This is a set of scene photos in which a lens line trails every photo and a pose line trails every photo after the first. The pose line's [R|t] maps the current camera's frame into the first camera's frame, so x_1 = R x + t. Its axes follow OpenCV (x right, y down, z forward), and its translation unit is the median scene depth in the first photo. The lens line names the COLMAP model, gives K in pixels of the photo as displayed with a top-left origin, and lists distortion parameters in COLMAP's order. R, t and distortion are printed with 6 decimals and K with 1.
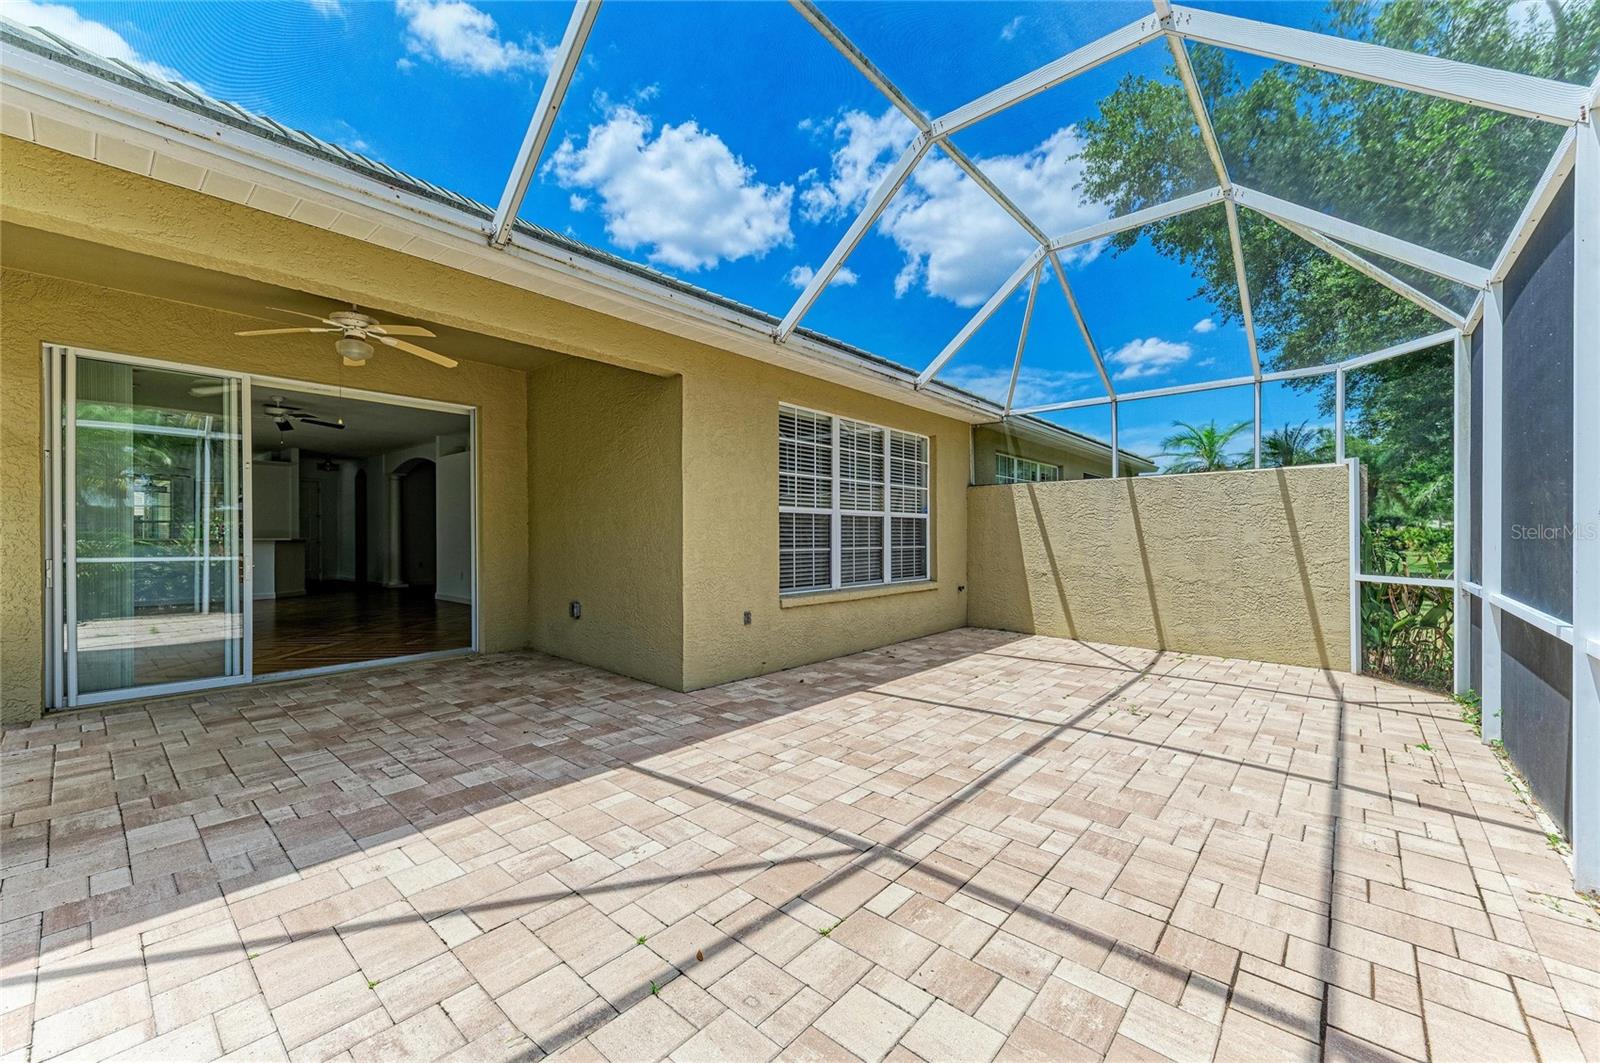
lens RADIAL K [[619.7, 0, 807.4], [0, 619.7, 540.3], [0, 0, 1]] dist [0.019427, -0.006538]
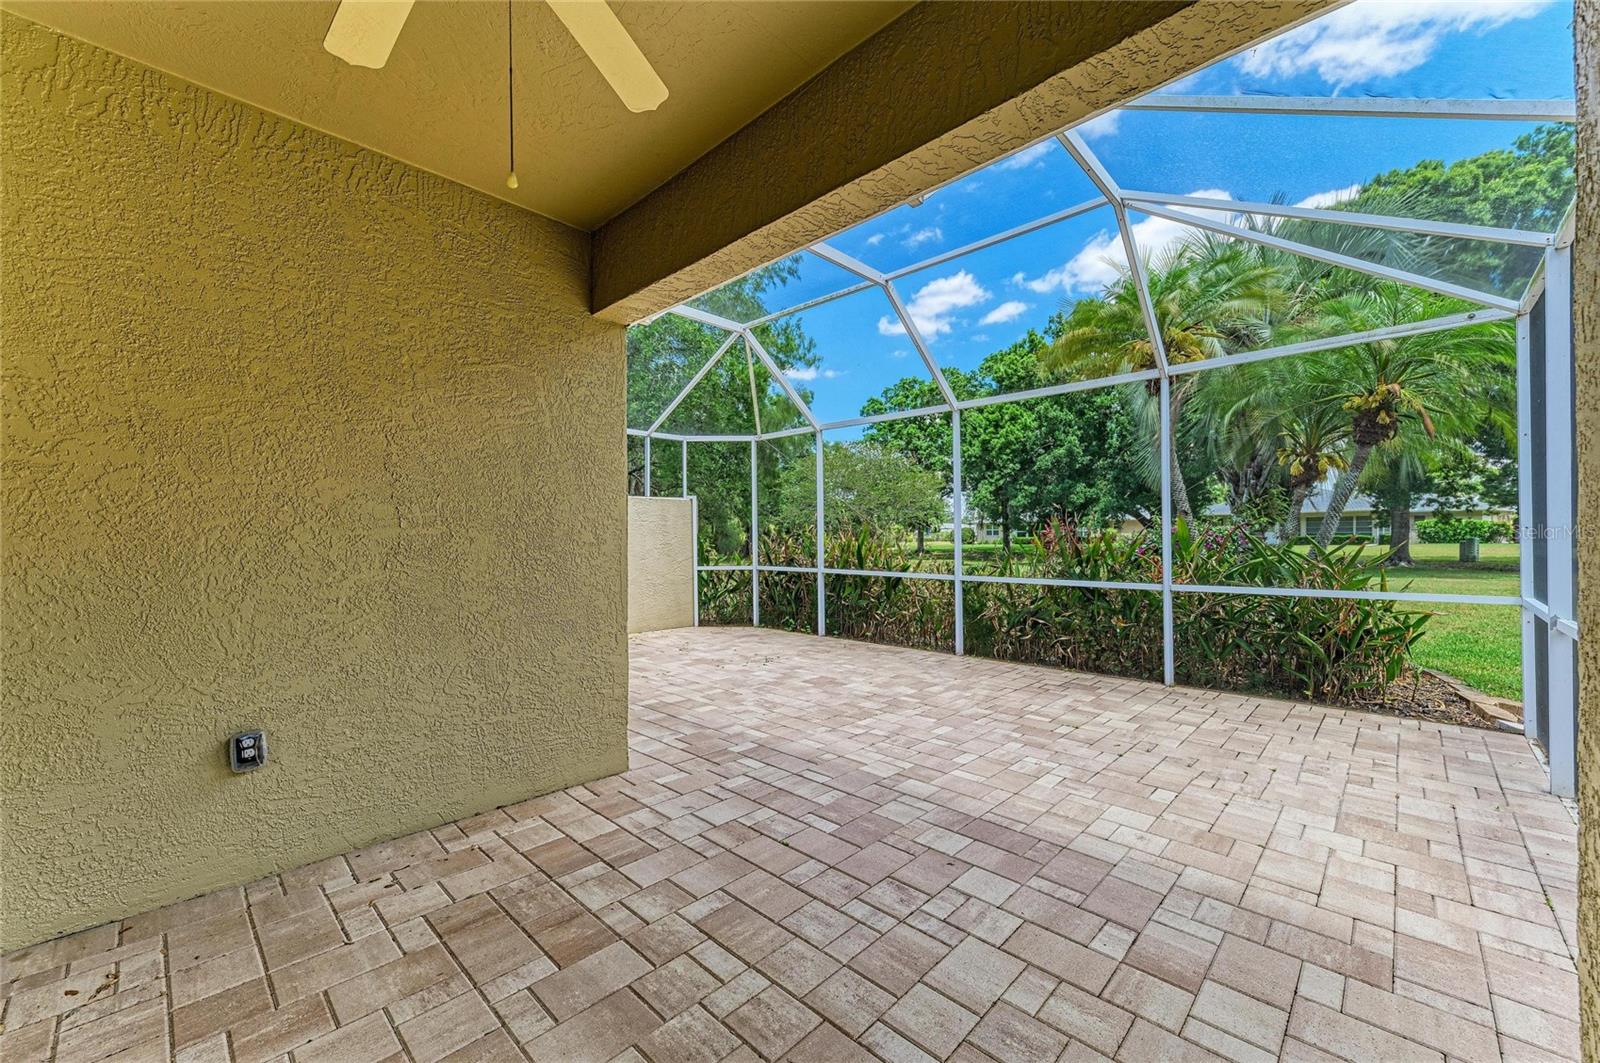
lens RADIAL K [[627.6, 0, 805.4], [0, 627.6, 531.4], [0, 0, 1]] dist [0.014519, -0.000349]
pose [[0.045767, 0.009480, 0.998907, -1.162274], [0.013618, 0.999856, -0.010113, -0.025775], [-0.998859, 0.014066, 0.045631, 0.958617]]
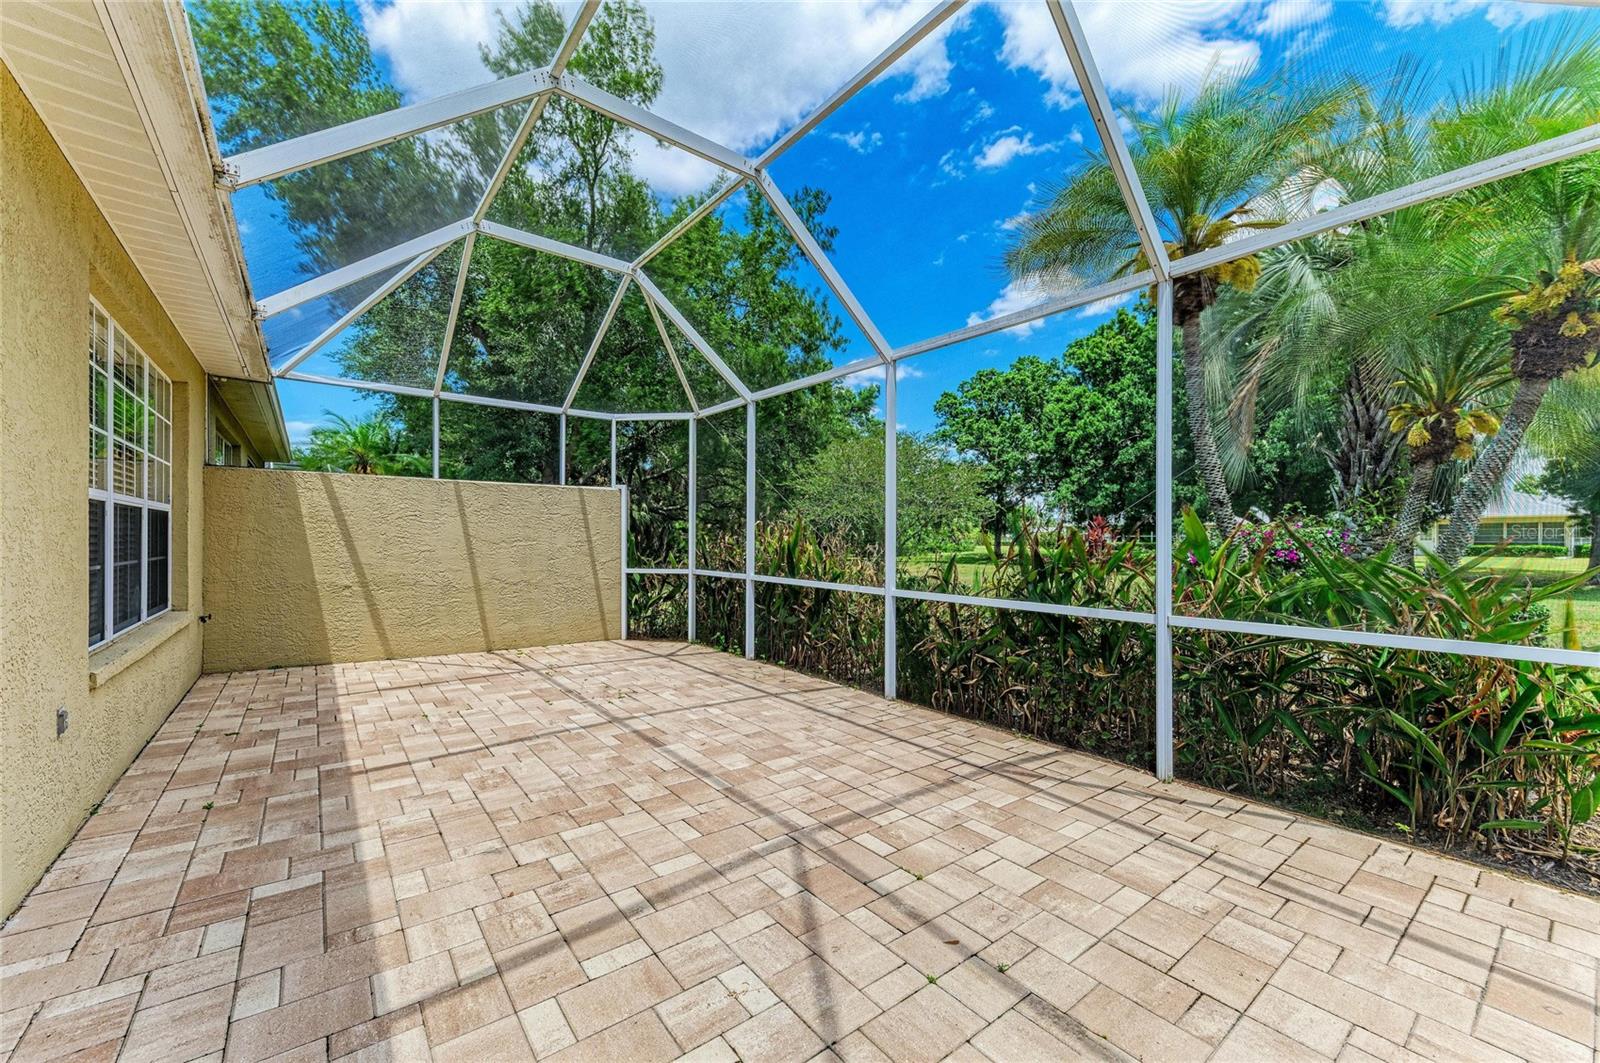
lens RADIAL K [[625.6, 0, 805.0], [0, 625.6, 534.5], [0, 0, 1]] dist [0.019895, -0.006357]
pose [[0.190827, 0.009239, 0.981580, -0.635950], [-0.000172, 0.999956, -0.009379, -0.013058], [-0.981624, 0.001621, 0.190820, 0.511915]]
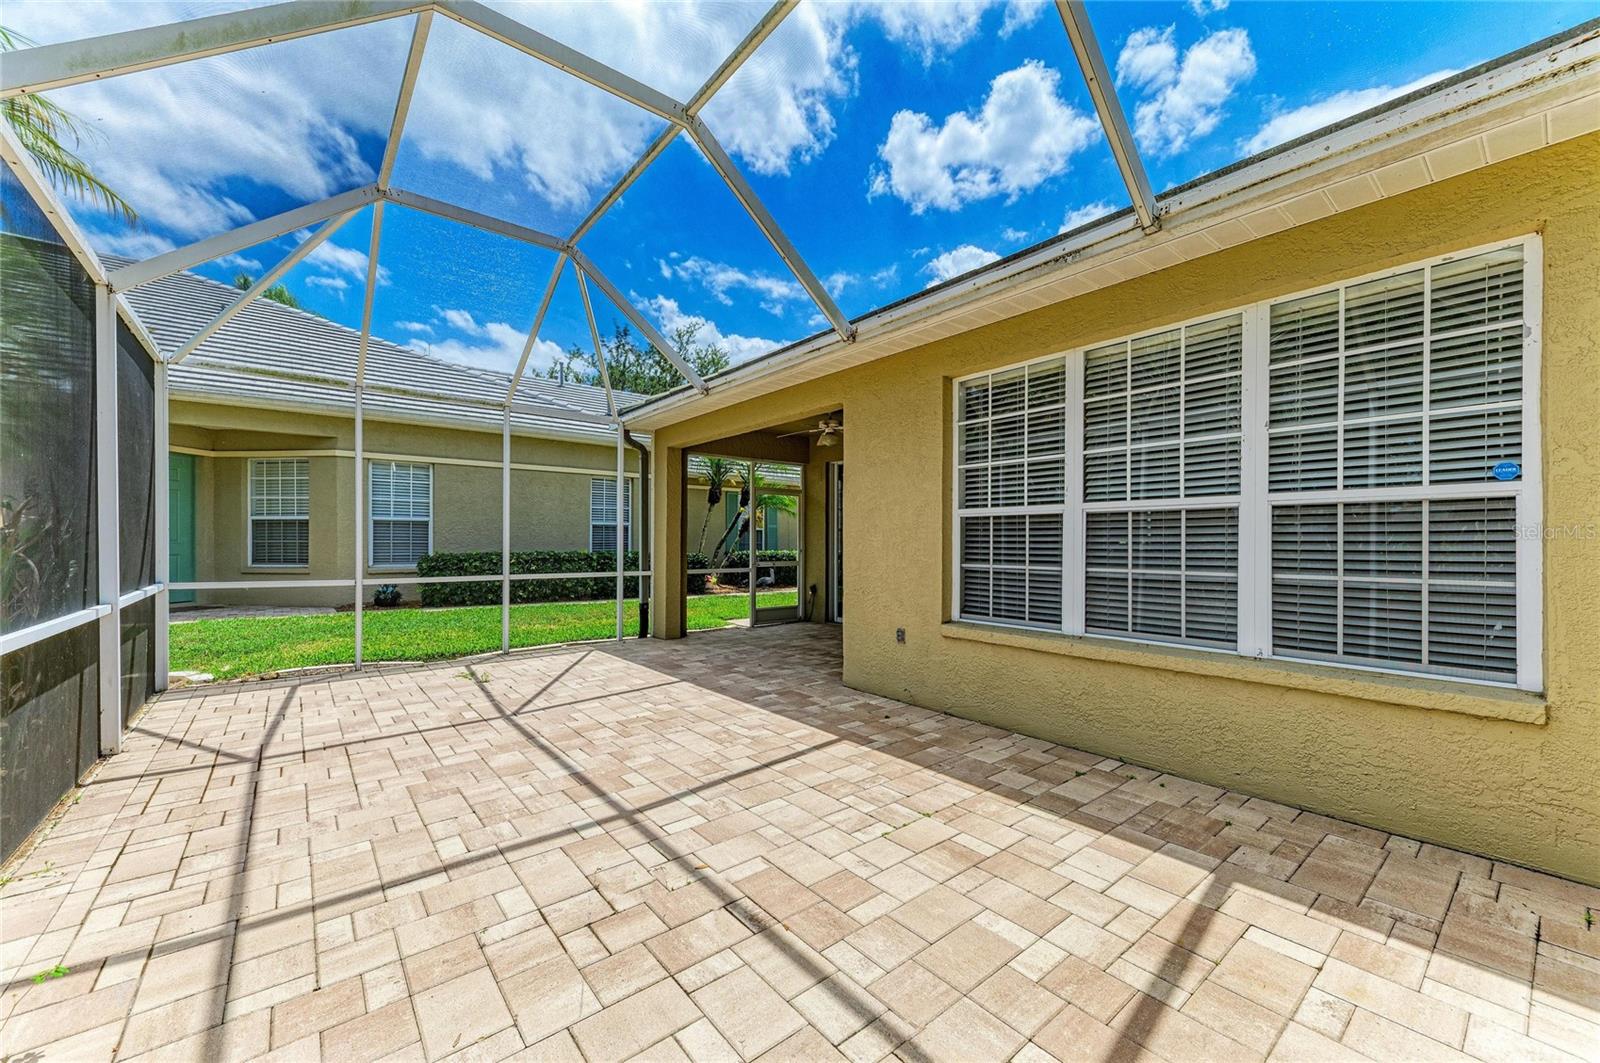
lens RADIAL K [[619.7, 0, 807.4], [0, 619.7, 540.3], [0, 0, 1]] dist [0.019427, -0.006538]
pose [[-0.168353, -0.010576, -0.985670, 1.166203], [-0.013358, 0.999875, -0.008447, -0.008995], [0.985636, 0.011745, -0.168473, 1.419537]]
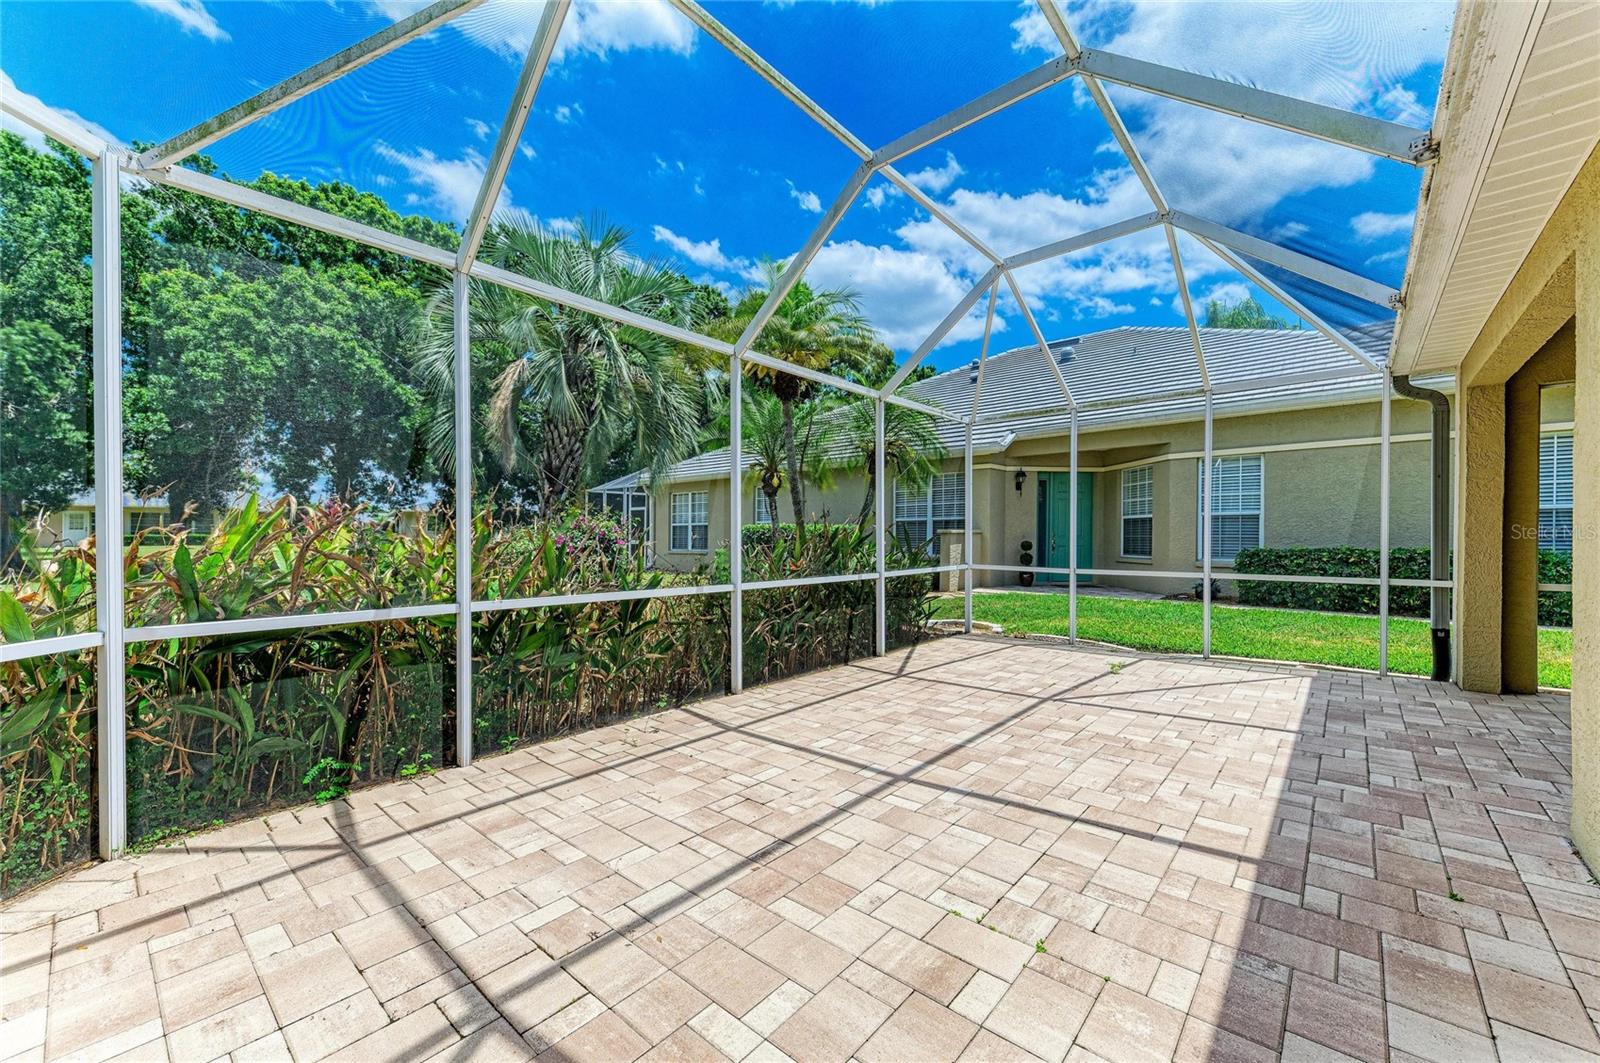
lens RADIAL K [[619.7, 0, 807.4], [0, 619.7, 540.3], [0, 0, 1]] dist [0.019427, -0.006538]
pose [[-0.999997, -0.001850, -0.001807, 0.584403], [-0.001877, 0.999880, 0.015366, -0.023816], [0.001778, 0.015369, -0.999880, 1.943629]]
